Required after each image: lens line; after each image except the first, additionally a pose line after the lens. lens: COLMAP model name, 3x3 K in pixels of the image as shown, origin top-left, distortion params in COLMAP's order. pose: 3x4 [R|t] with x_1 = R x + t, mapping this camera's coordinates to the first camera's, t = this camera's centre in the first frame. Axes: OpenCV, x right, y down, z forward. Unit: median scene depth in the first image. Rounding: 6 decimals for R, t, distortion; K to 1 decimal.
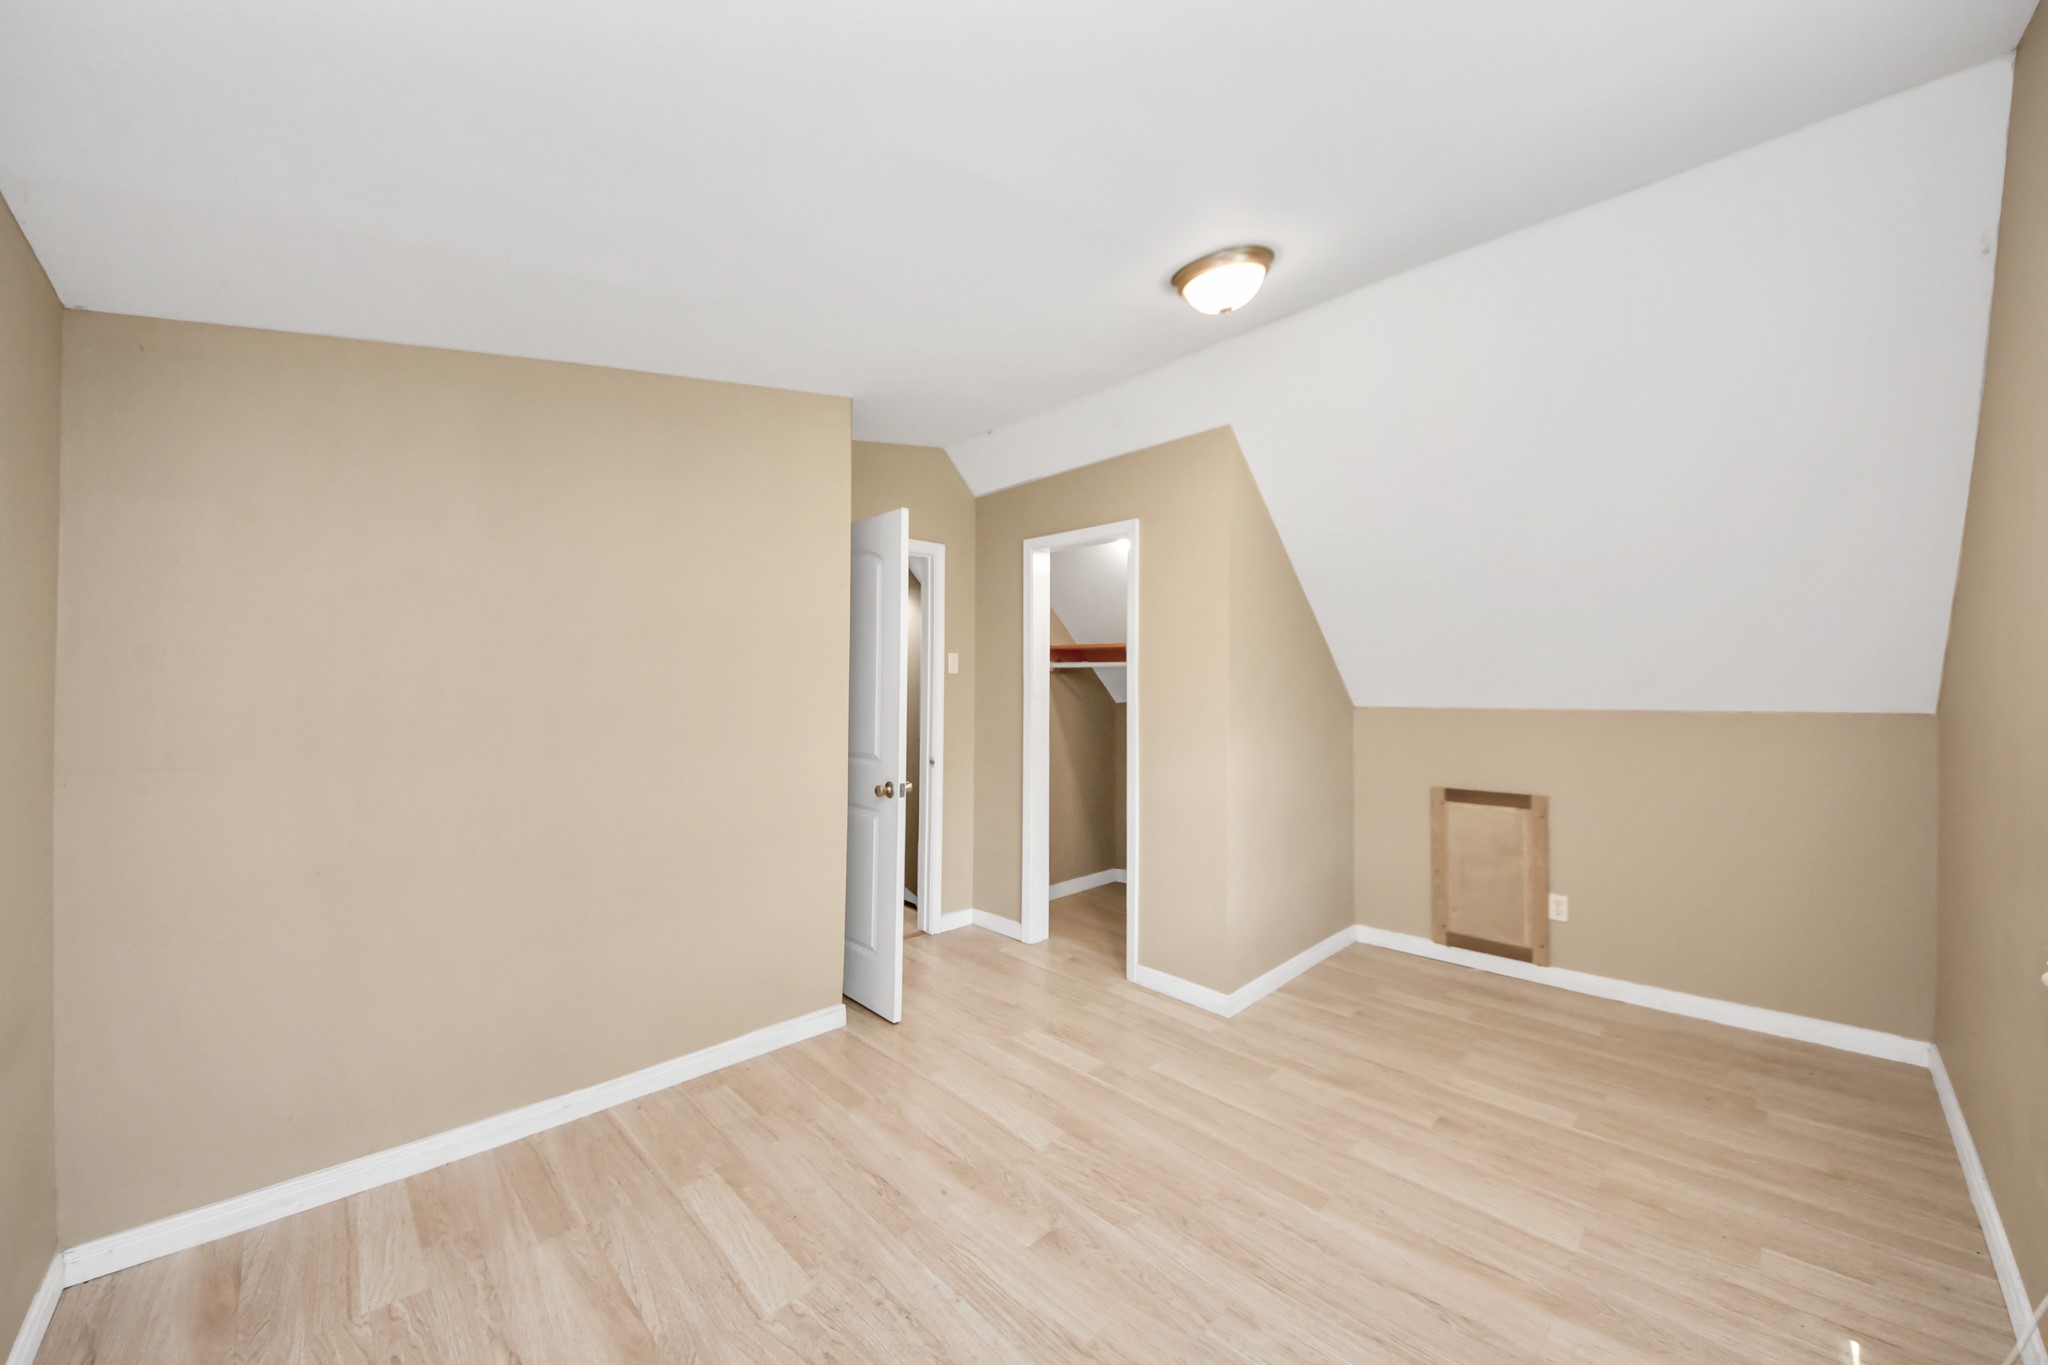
lens RADIAL K [[754.2, 0, 1023.7], [0, 754.2, 689.1], [0, 0, 1]] dist [0.013116, -0.000412]
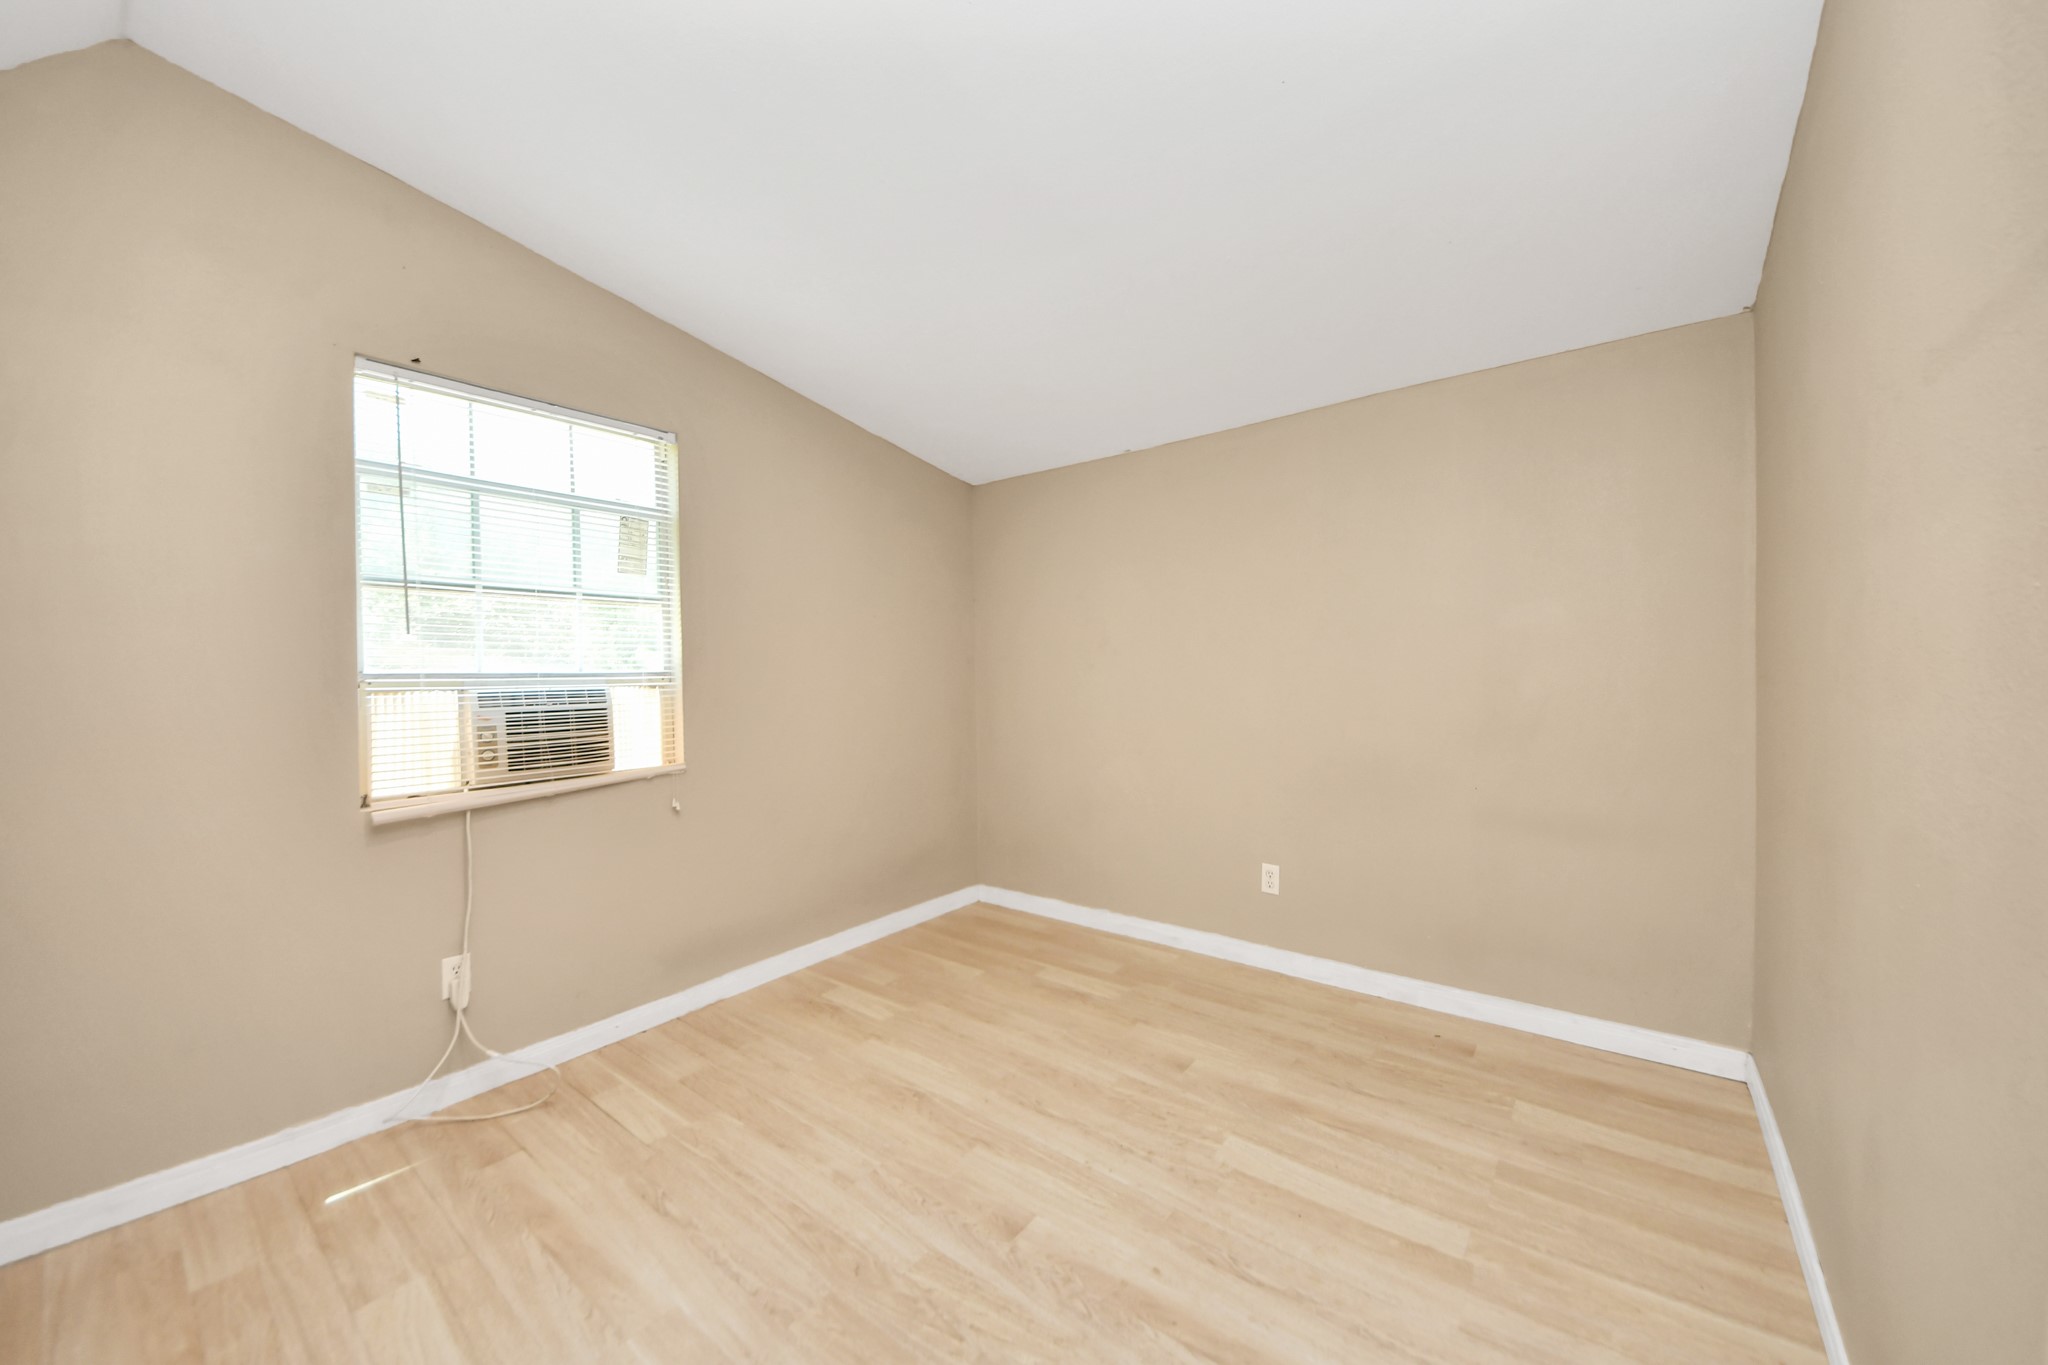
lens RADIAL K [[754.2, 0, 1023.7], [0, 754.2, 689.1], [0, 0, 1]] dist [0.013116, -0.000412]
pose [[-0.991028, 0.020903, -0.132010, 0.133126], [0.019379, 0.999730, 0.012815, 0.056637], [0.132242, 0.010142, -0.991166, 1.925085]]
